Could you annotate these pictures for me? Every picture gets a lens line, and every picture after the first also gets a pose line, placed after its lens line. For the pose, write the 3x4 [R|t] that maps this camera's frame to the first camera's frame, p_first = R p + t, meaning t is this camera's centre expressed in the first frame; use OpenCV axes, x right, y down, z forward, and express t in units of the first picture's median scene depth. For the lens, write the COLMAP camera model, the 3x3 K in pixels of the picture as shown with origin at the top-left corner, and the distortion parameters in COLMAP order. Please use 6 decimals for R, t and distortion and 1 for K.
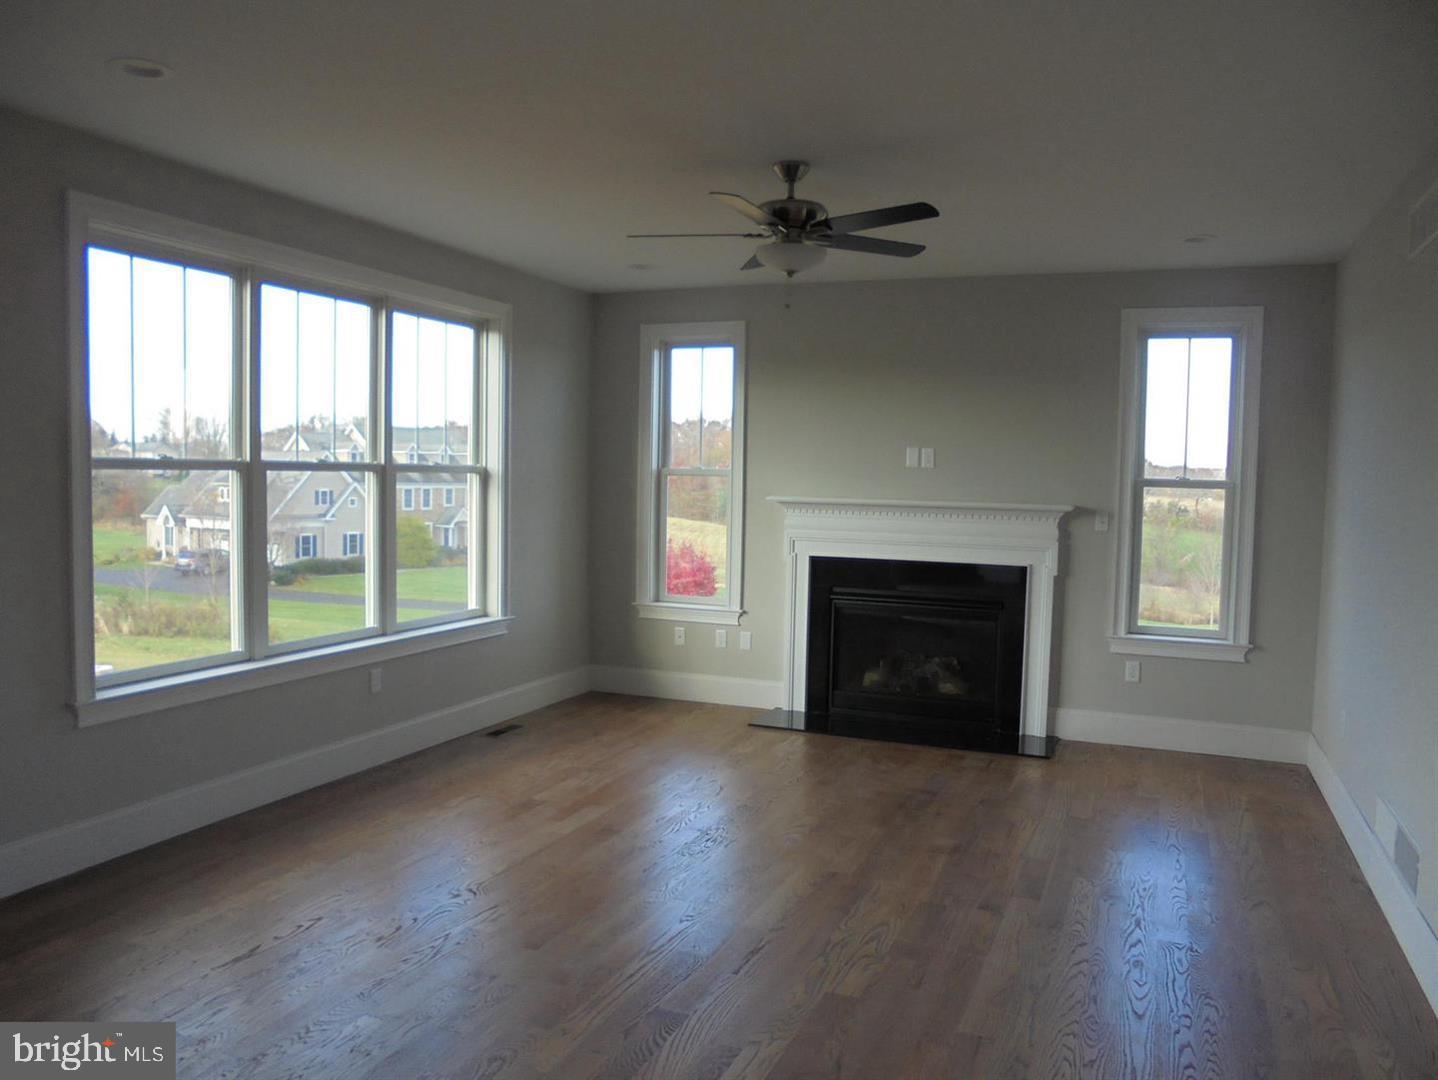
lens RADIAL K [[1084.0, 0, 717.8], [0, 1084.0, 550.2], [0, 0, 1]] dist [-0.136652, 0.116158]
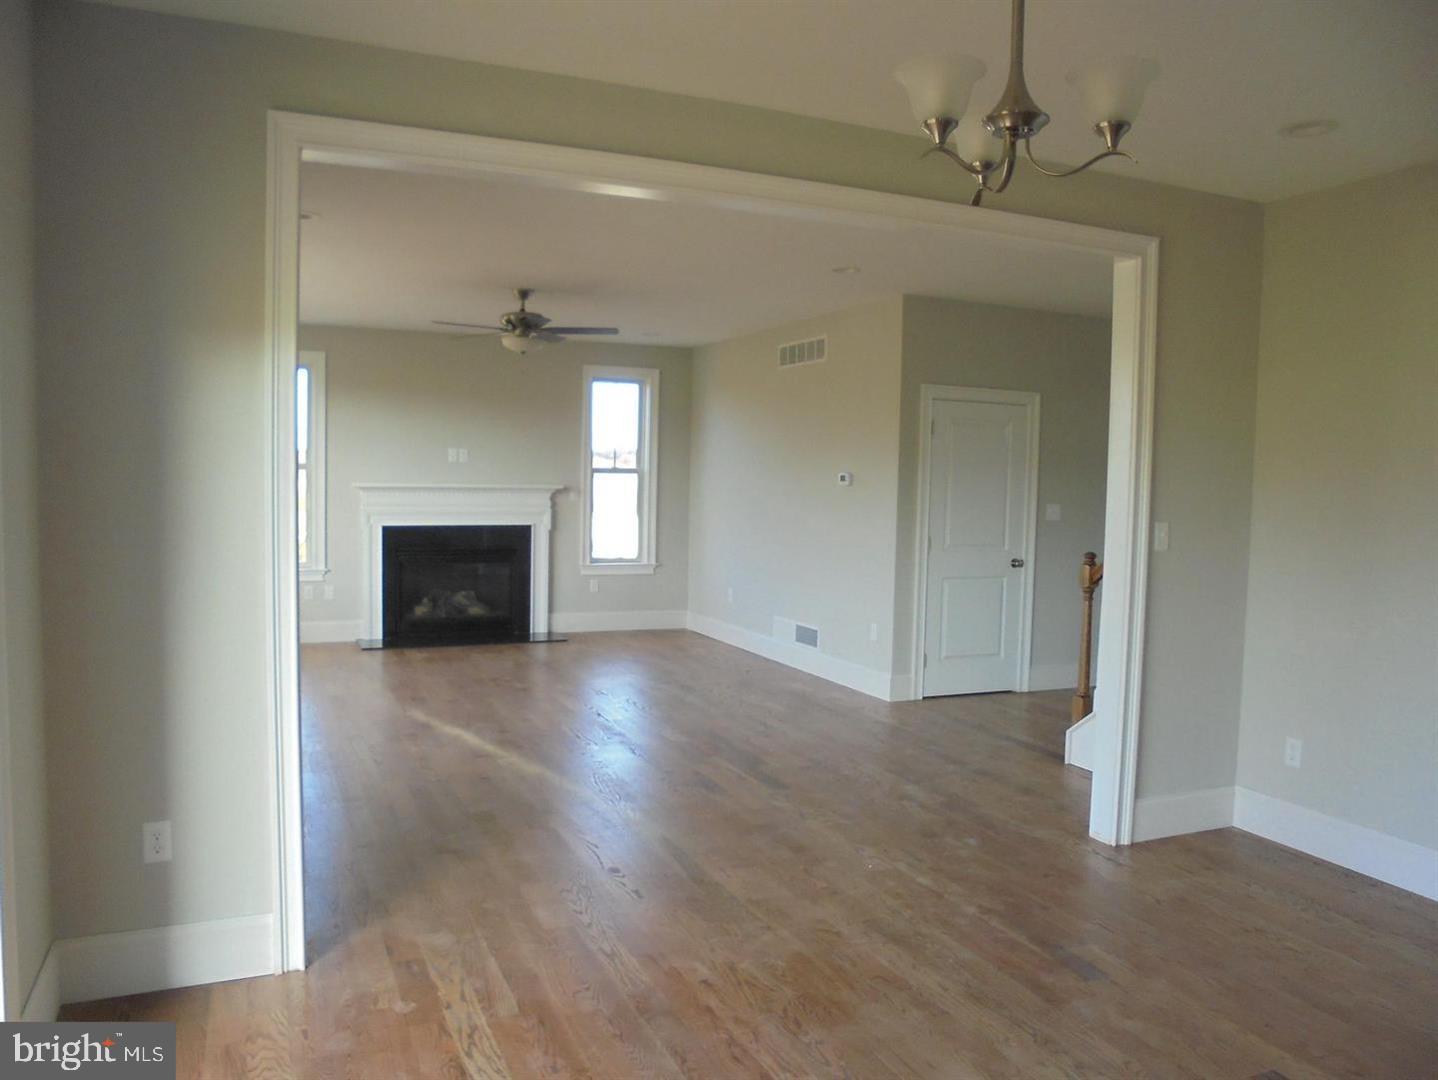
lens RADIAL K [[1084.0, 0, 717.8], [0, 1084.0, 550.2], [0, 0, 1]] dist [-0.136652, 0.116158]
pose [[0.687822, -0.058818, 0.723492, -0.652301], [0.044551, 0.998253, 0.038801, 0.002810], [-0.724511, 0.005544, 0.689241, -0.275740]]
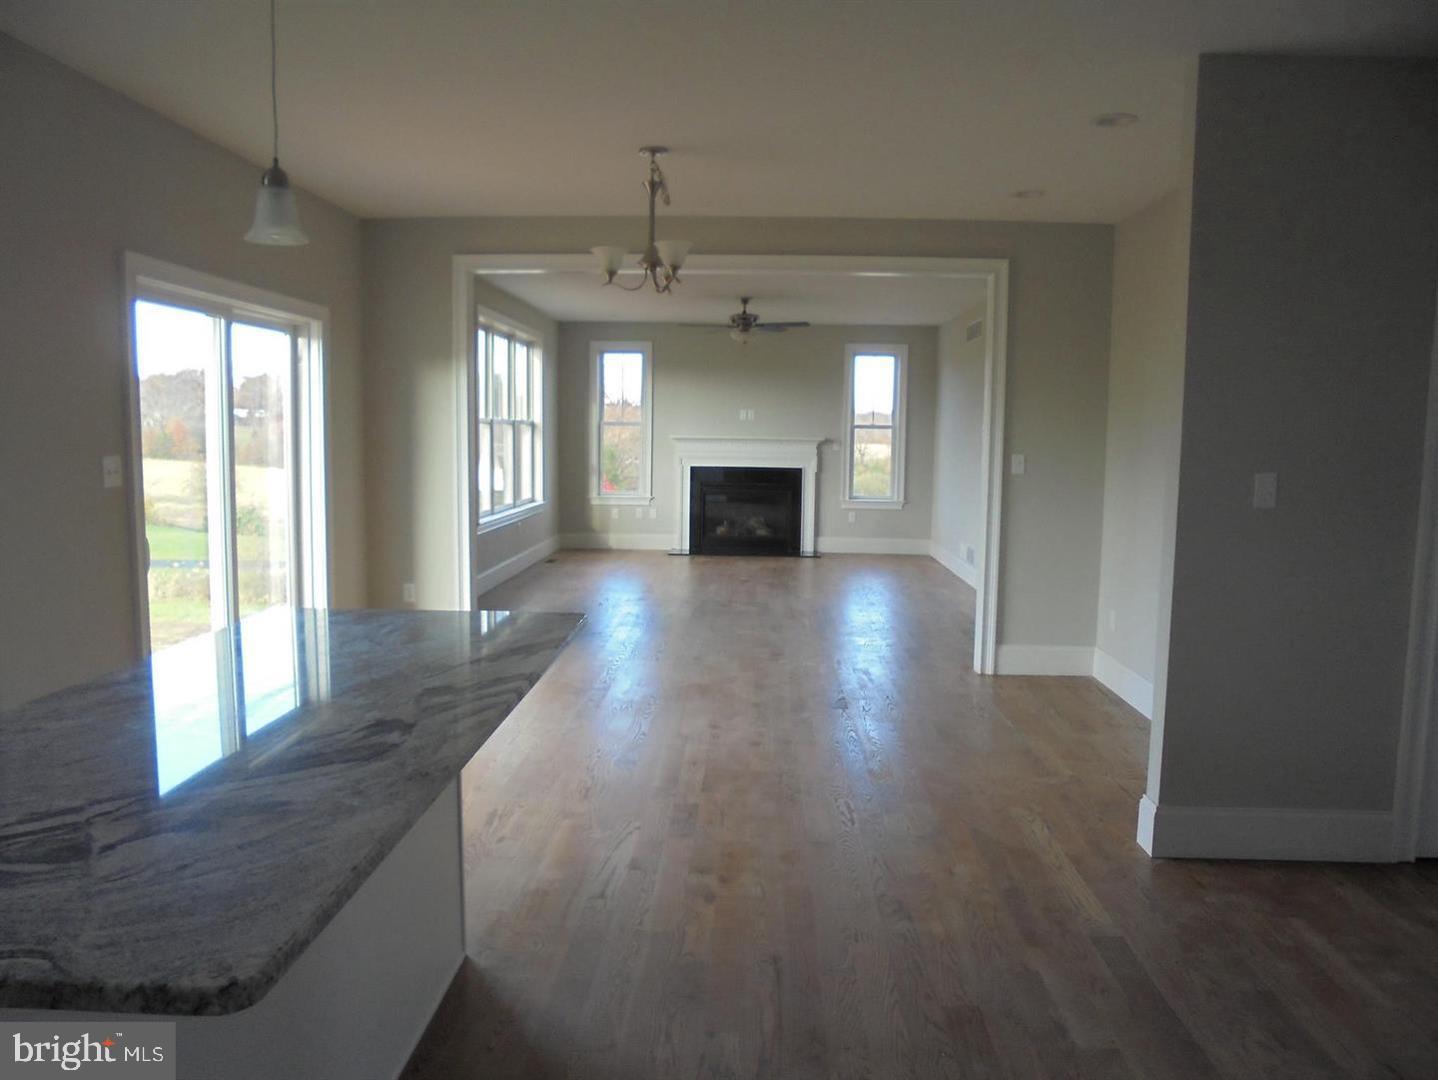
lens RADIAL K [[1084.0, 0, 717.8], [0, 1084.0, 550.2], [0, 0, 1]] dist [-0.136652, 0.116158]
pose [[0.936343, -0.046583, 0.347983, -0.575280], [0.028836, 0.998014, 0.056008, 0.050165], [-0.349901, -0.042409, 0.935826, -0.863318]]
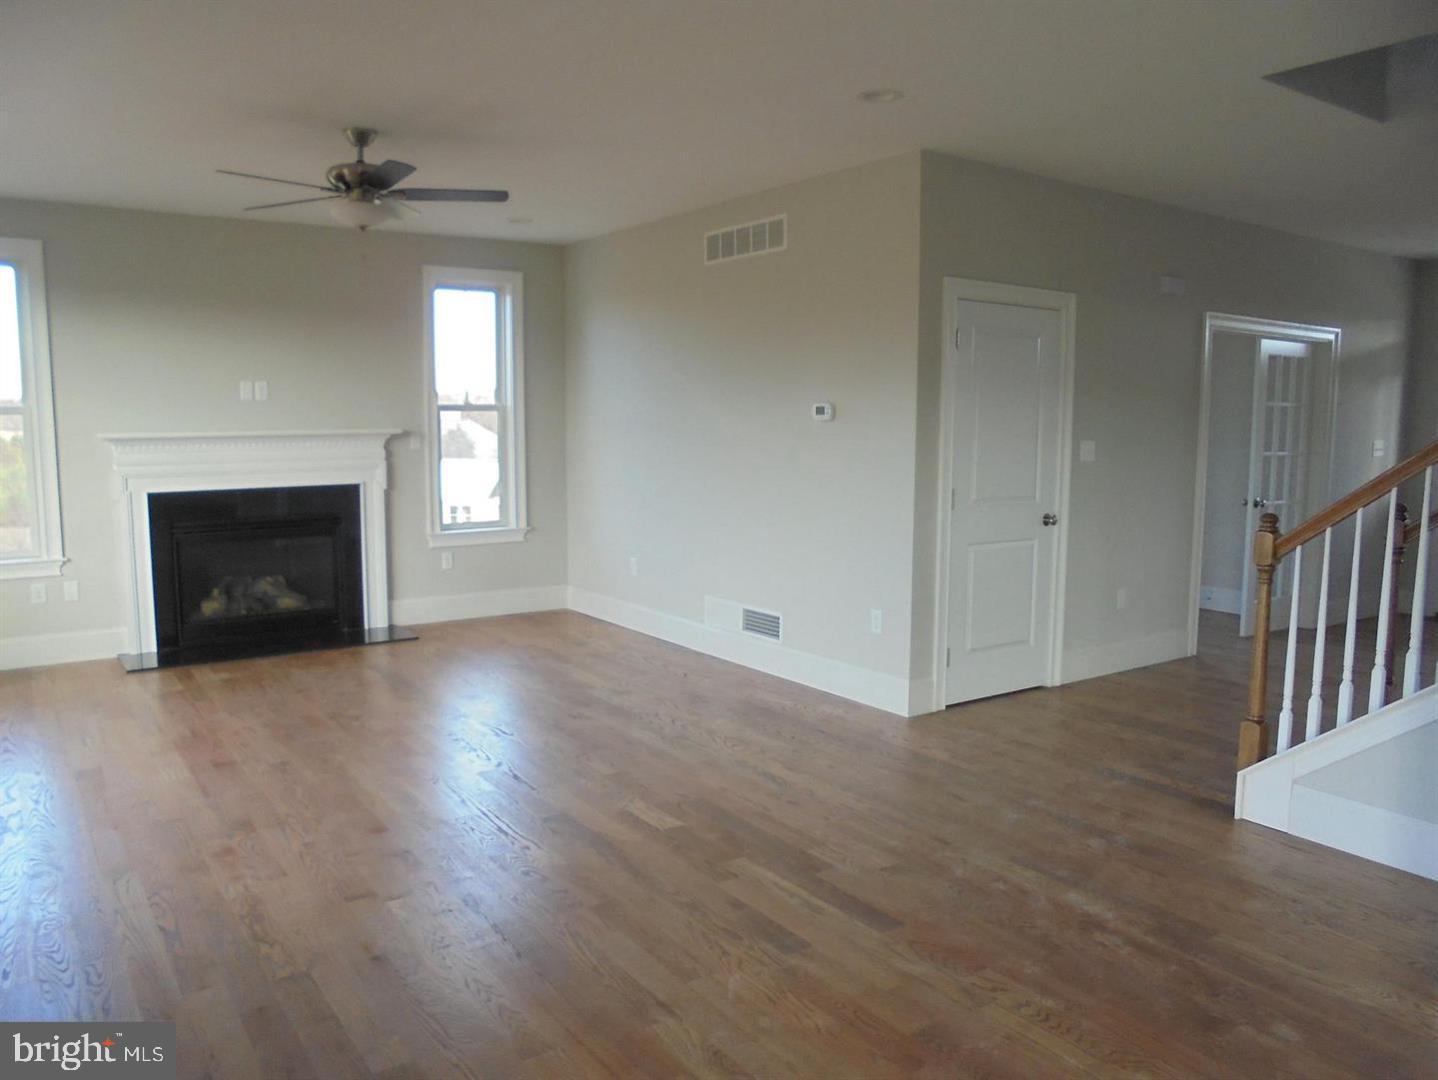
lens RADIAL K [[1081.2, 0, 716.4], [0, 1081.2, 547.4], [0, 0, 1]] dist [-0.154936, 0.145709]
pose [[0.531673, -0.125162, 0.837651, -0.466671], [0.066541, 0.992136, 0.106010, -0.012537], [-0.844332, -0.000625, 0.535820, 0.060793]]
